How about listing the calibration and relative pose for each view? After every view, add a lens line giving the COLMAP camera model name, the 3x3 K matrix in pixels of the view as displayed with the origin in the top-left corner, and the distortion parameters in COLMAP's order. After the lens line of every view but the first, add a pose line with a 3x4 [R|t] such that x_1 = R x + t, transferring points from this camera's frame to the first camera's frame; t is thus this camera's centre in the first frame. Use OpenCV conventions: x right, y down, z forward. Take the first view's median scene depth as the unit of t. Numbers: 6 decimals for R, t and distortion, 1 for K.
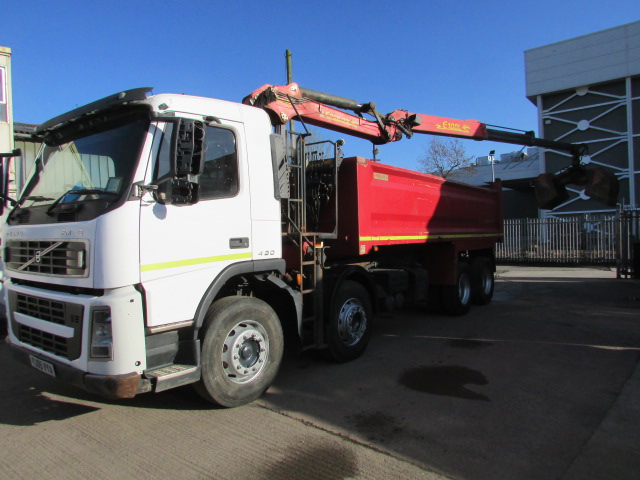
lens RADIAL K [[452.7, 0, 318.6], [0, 452.7, 238.2], [0, 0, 1]] dist [0.002879, 0.003738]
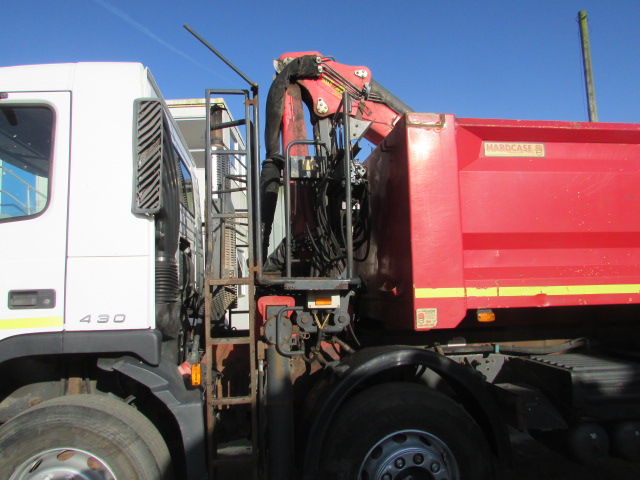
lens RADIAL K [[509.2, 0, 293.8], [0, 509.2, 240.9], [0, 0, 1]] dist [-0.027780, 0.000064]
pose [[0.711675, -0.088898, -0.696862, 0.482783], [0.004014, 0.992459, -0.122508, 0.016622], [0.702498, 0.084389, 0.706665, 0.770574]]
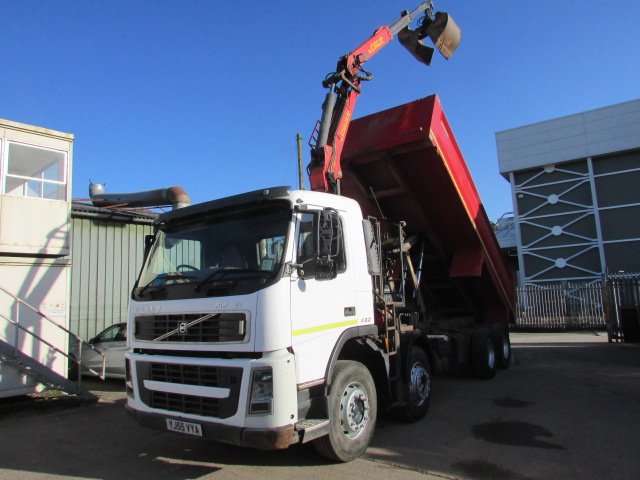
lens RADIAL K [[462.3, 0, 320.0], [0, 462.3, 240.0], [0, 0, 1]] dist [-0.004386, 0.001417]
pose [[0.997631, -0.018515, 0.066256, -0.322569], [0.028768, 0.987130, -0.157310, 0.013797], [-0.062490, 0.158843, 0.985324, -0.202809]]
